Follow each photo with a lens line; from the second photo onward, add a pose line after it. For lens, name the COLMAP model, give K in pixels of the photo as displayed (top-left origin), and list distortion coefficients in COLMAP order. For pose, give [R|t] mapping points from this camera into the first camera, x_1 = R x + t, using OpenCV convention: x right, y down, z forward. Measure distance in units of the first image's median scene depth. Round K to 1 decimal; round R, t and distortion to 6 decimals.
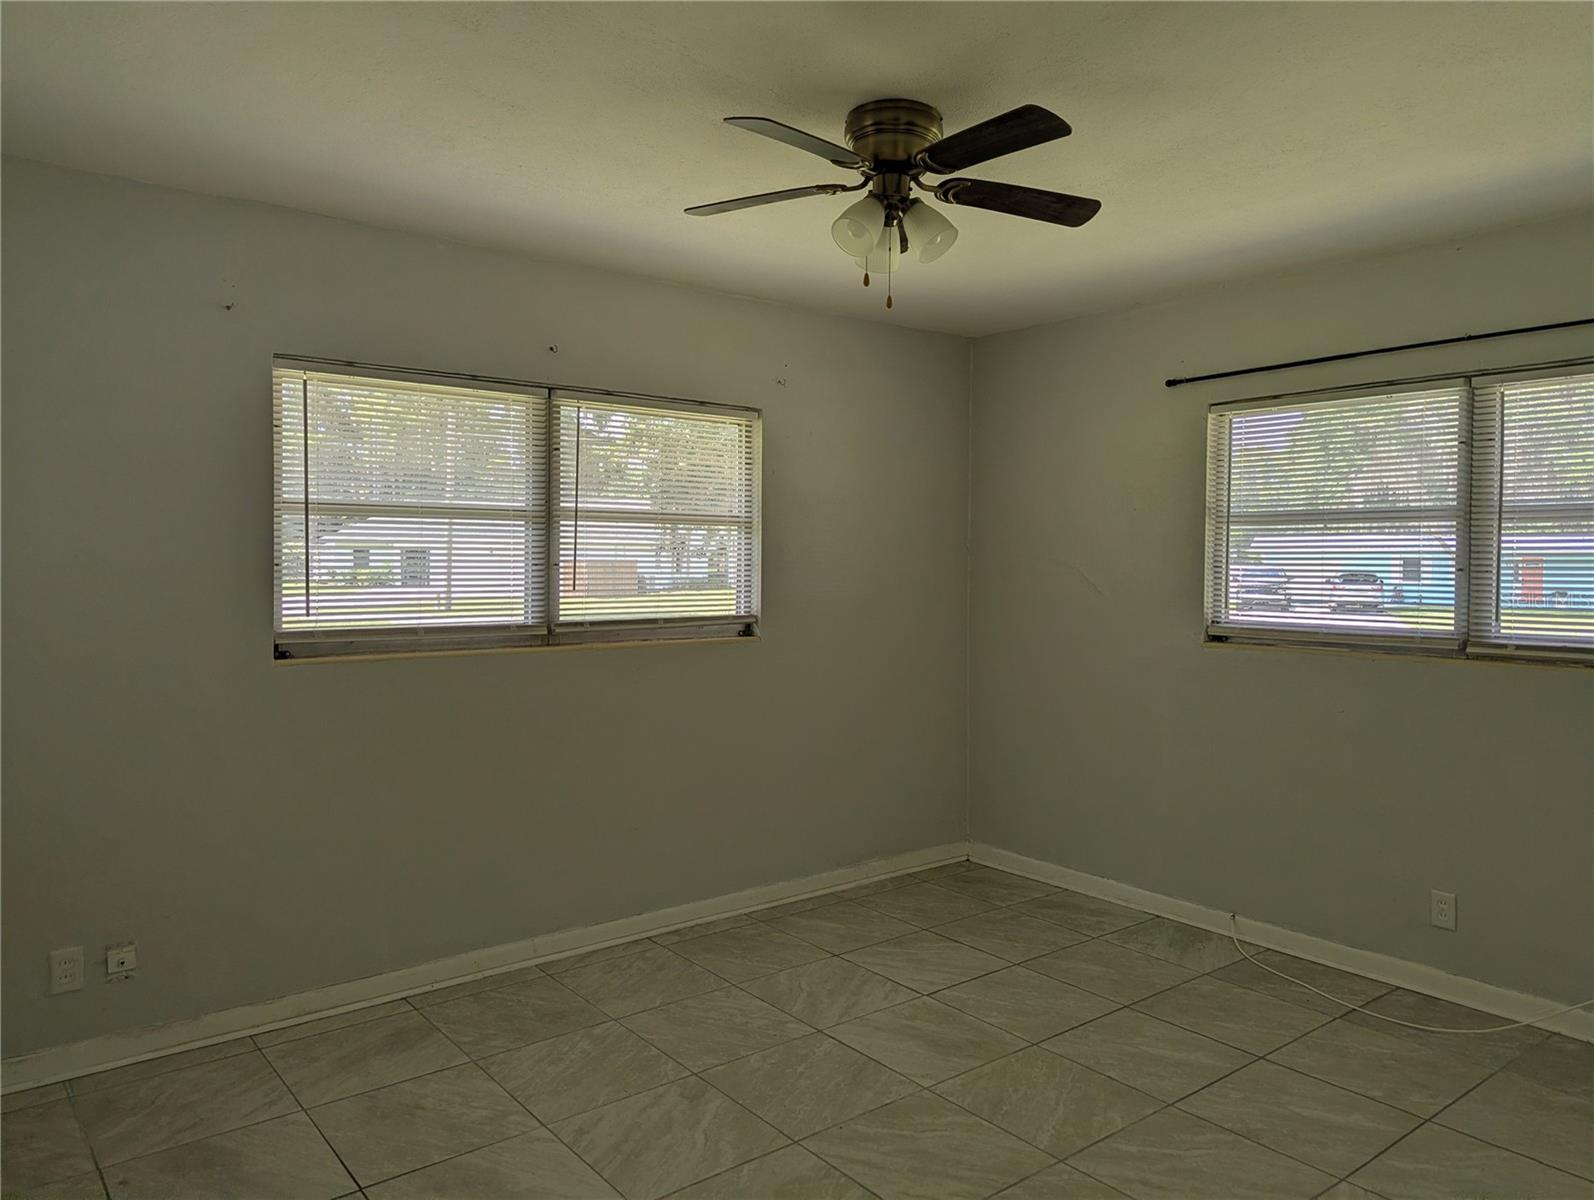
lens RADIAL K [[1120.5, 0, 797.0], [0, 1120.5, 600.0], [0, 0, 1]] dist [-0.003708, -0.025970]
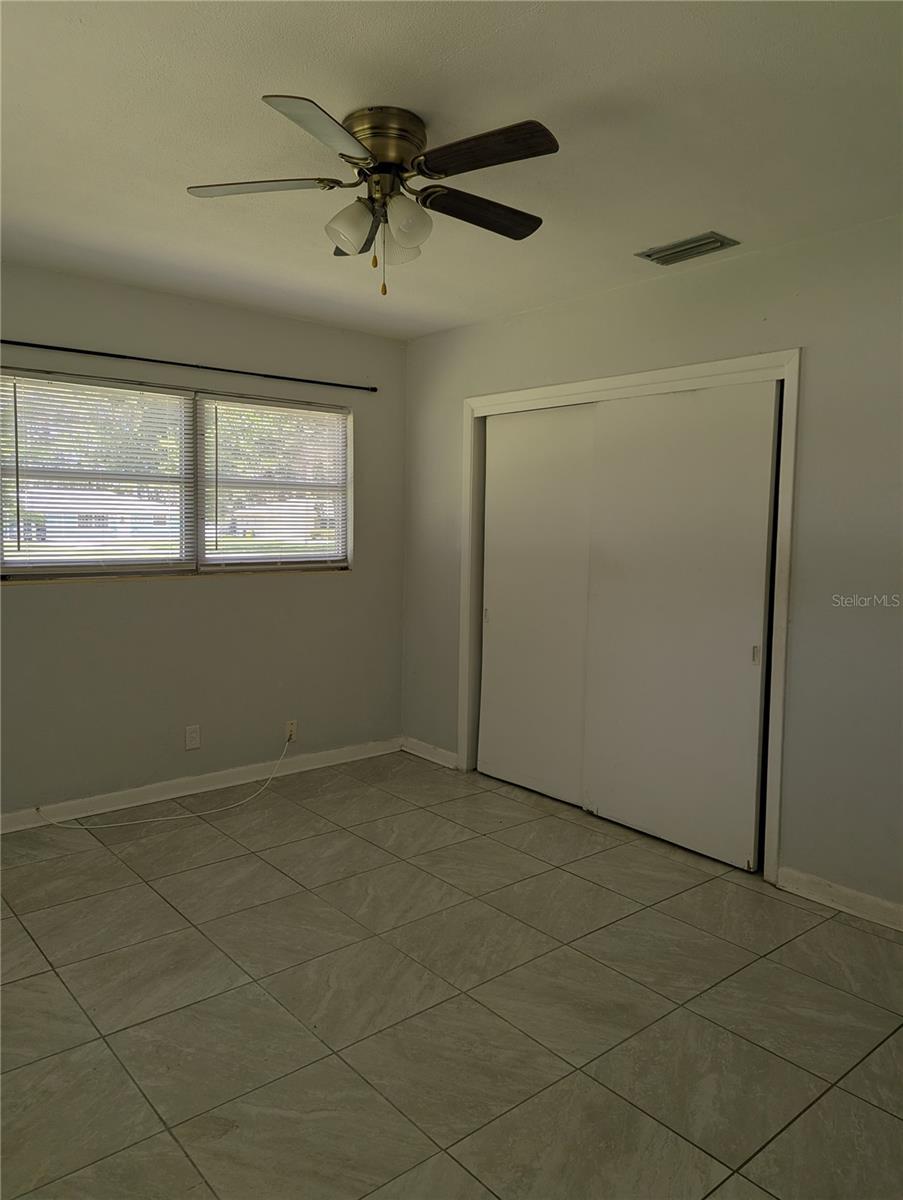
lens RADIAL K [[840.7, 0, 451.5], [0, 840.7, 600.0], [0, 0, 1]] dist [0.066382, -0.056408]
pose [[-0.020610, -0.113069, 0.993373, -0.606271], [0.027305, 0.993150, 0.113610, -0.038056], [-0.999415, 0.029466, -0.017382, 0.682612]]
